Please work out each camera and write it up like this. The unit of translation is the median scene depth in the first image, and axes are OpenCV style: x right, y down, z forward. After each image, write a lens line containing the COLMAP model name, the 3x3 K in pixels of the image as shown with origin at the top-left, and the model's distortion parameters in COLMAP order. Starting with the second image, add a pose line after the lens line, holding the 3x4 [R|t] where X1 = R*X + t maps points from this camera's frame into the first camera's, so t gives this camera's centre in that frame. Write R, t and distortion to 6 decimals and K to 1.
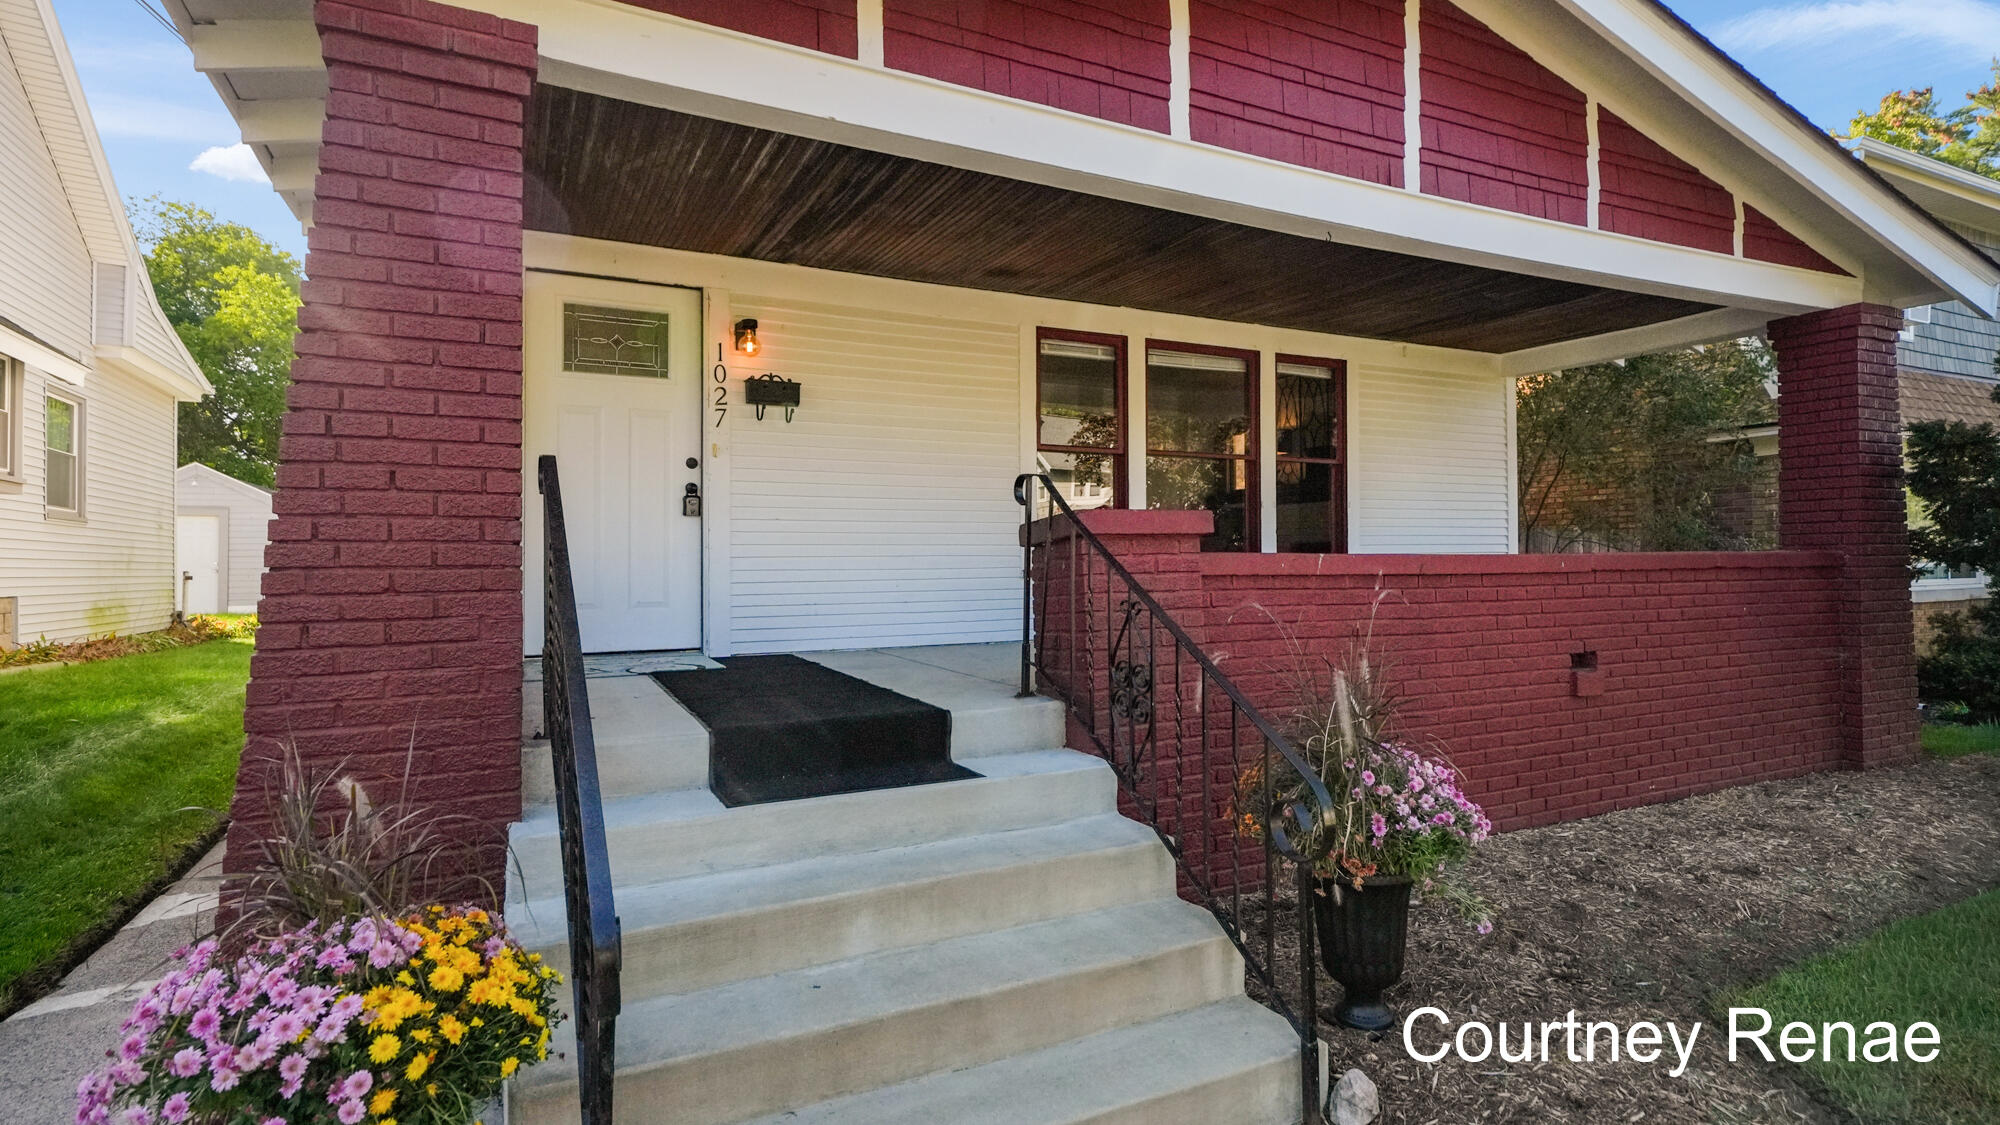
lens RADIAL K [[922.7, 0, 993.7], [0, 922.7, 522.5], [0, 0, 1]] dist [0.009365, -0.000034]
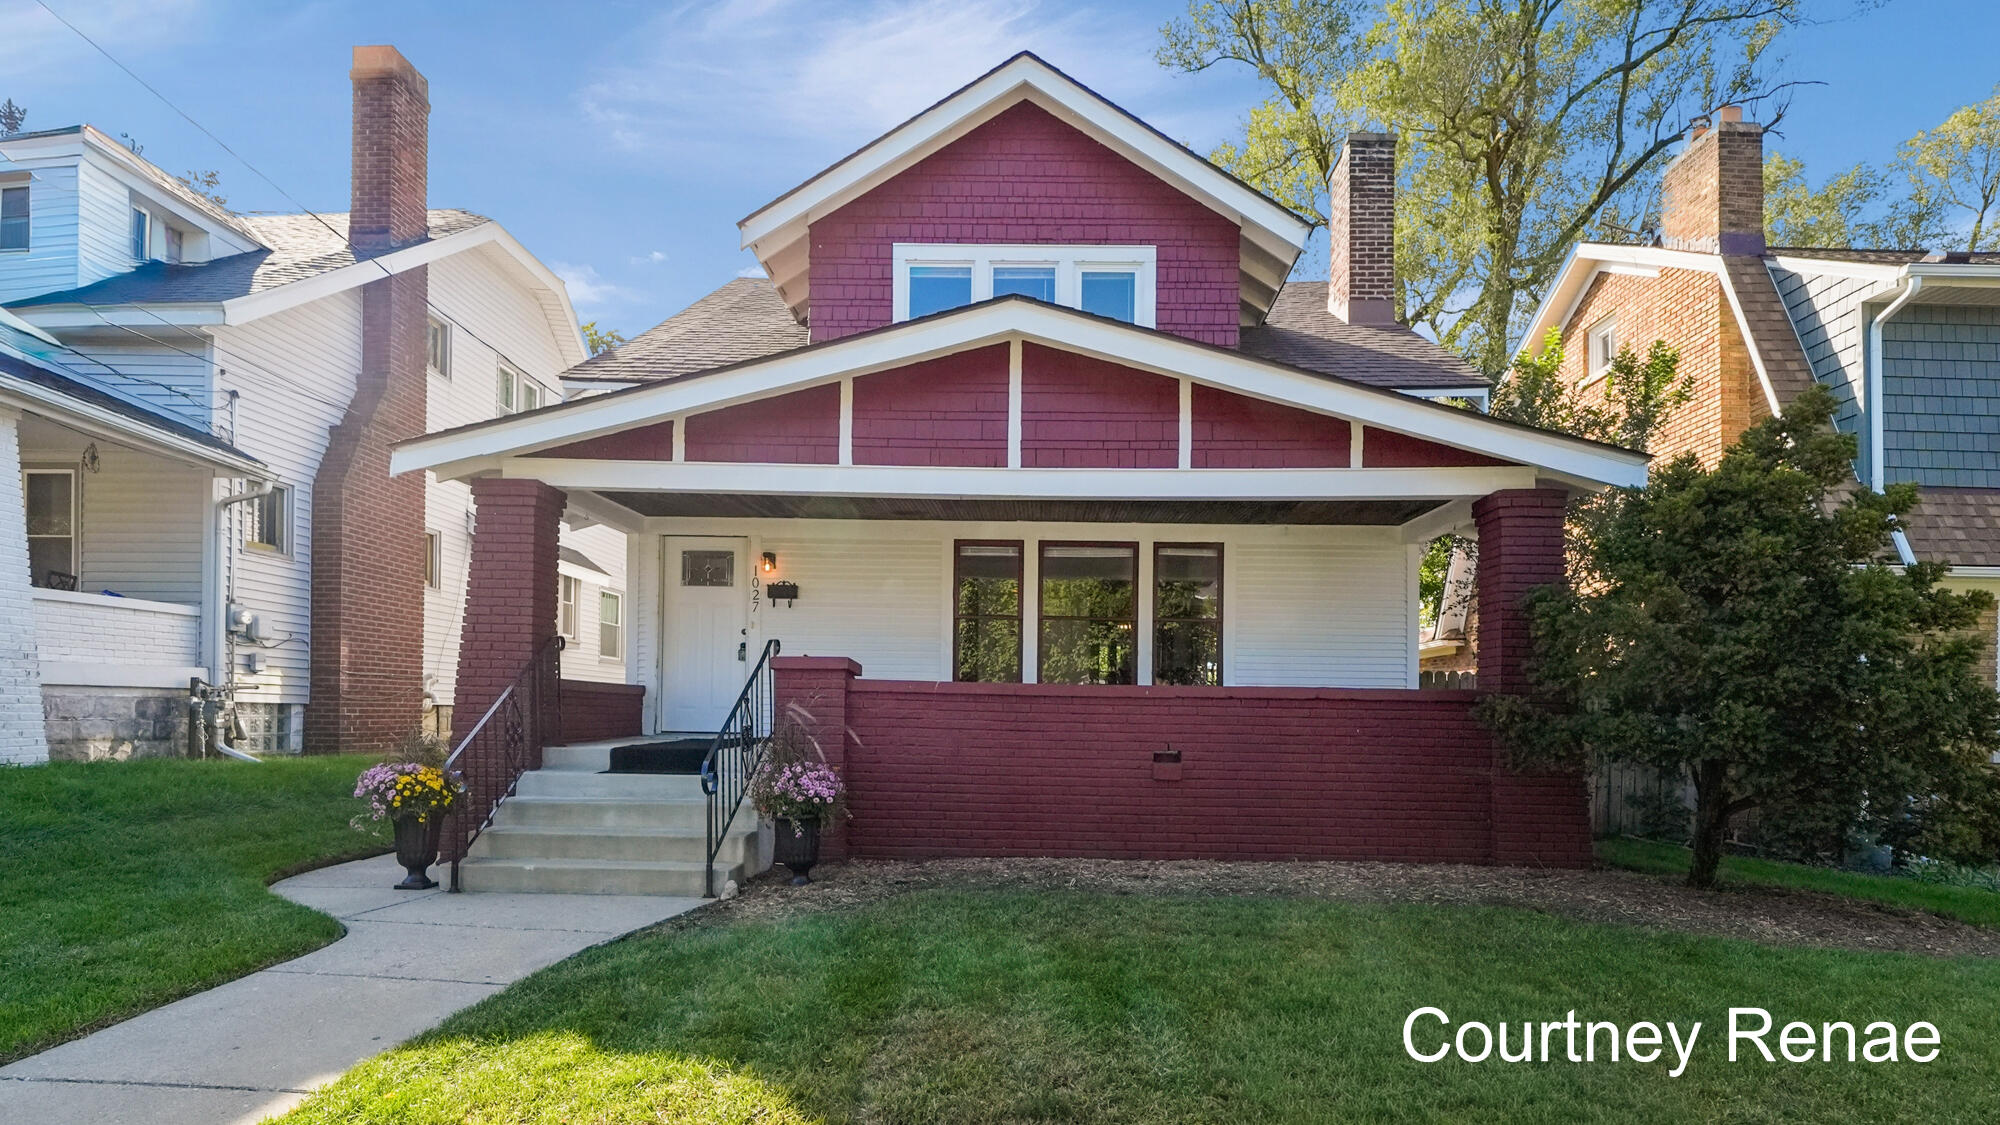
lens RADIAL K [[868.1, 0, 998.0], [0, 868.1, 677.0], [0, 0, 1]] dist [-0.002158, -0.000671]
pose [[0.905024, 0.009203, -0.425261, 0.870191], [-0.005250, 0.999931, 0.010466, 0.004838], [0.425328, -0.007239, 0.905010, -0.349453]]
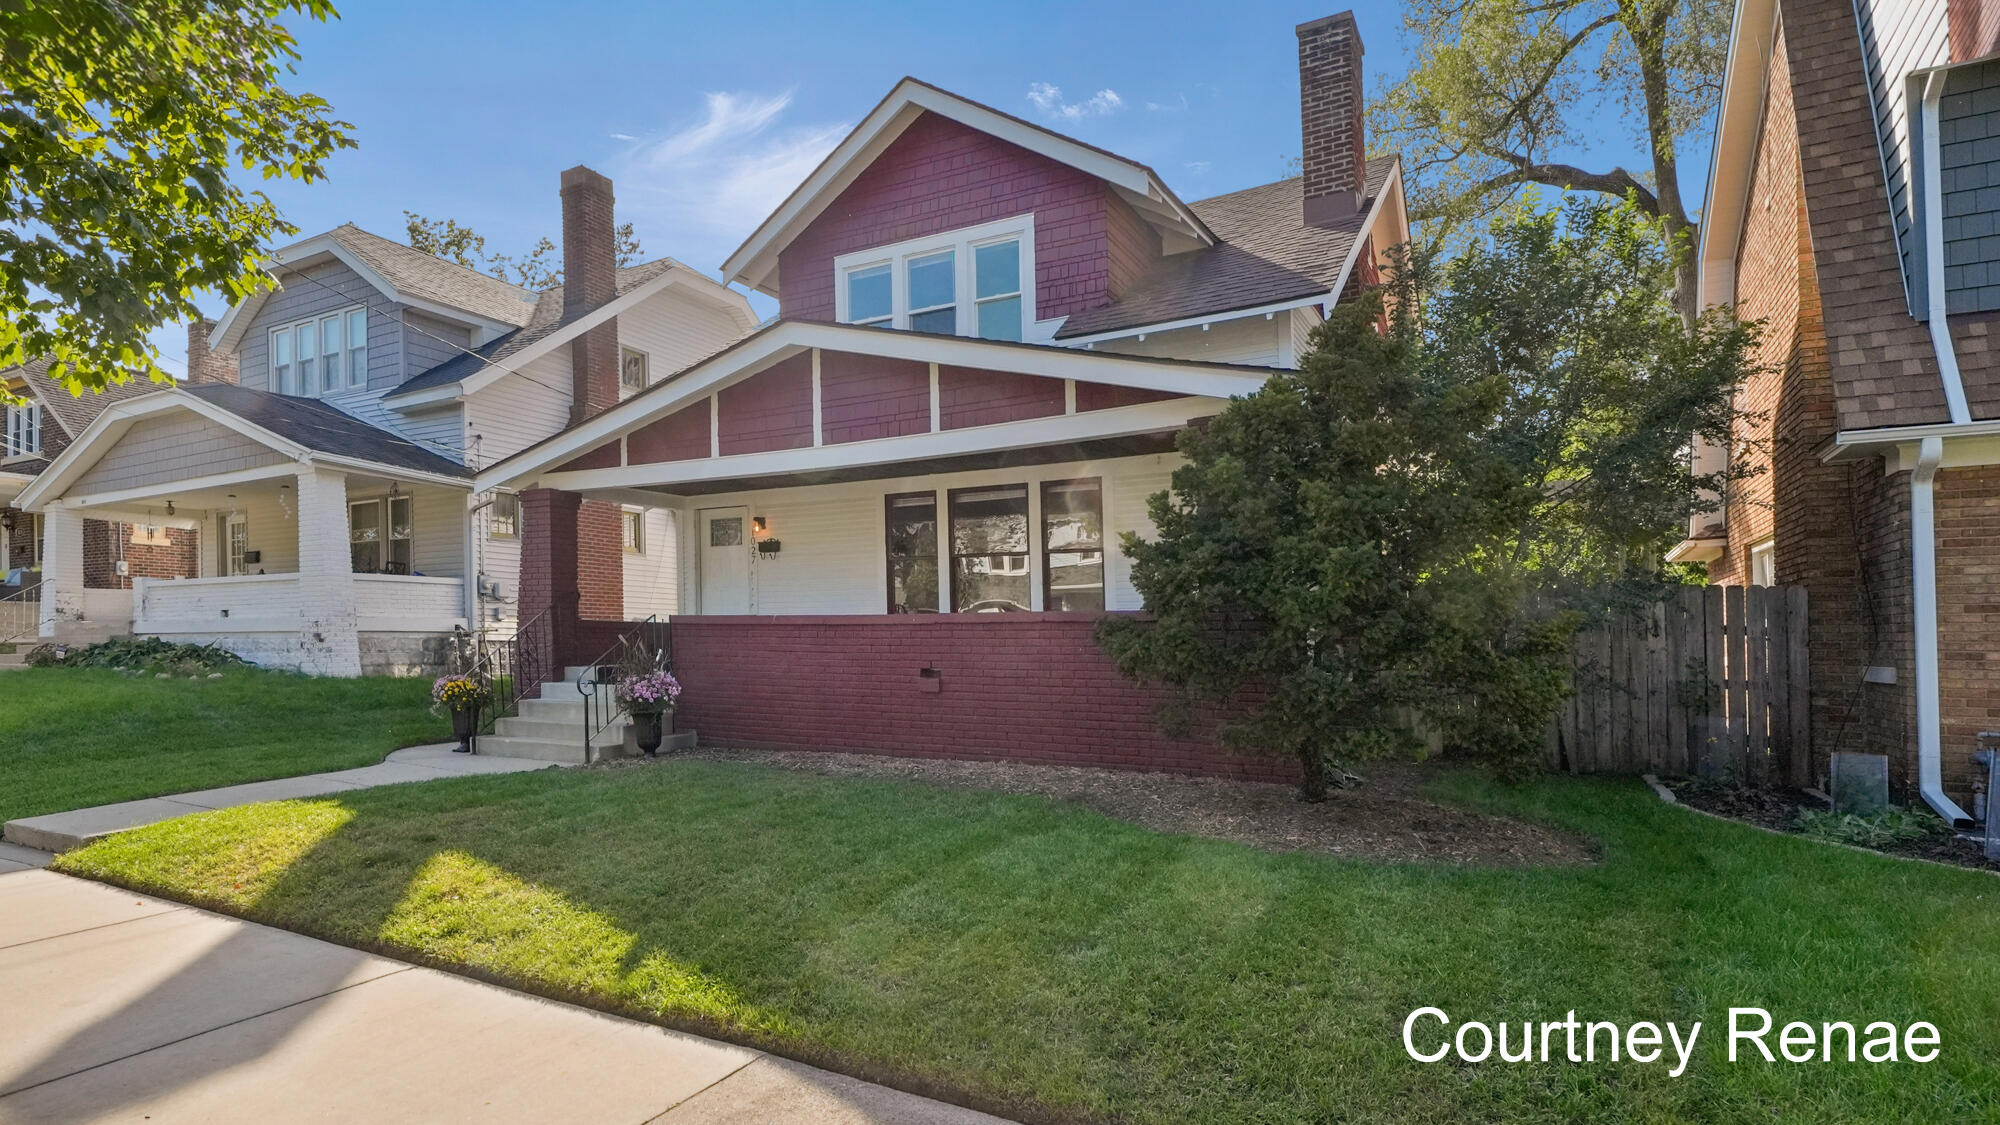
lens RADIAL K [[955.0, 0, 994.3], [0, 955.0, 601.6], [0, 0, 1]] dist [0.017566, 0.000615]
pose [[0.626305, -0.019670, -0.779330, 1.980137], [0.029696, 0.999558, -0.001363, 0.014313], [0.779012, -0.022289, 0.626613, -0.045639]]
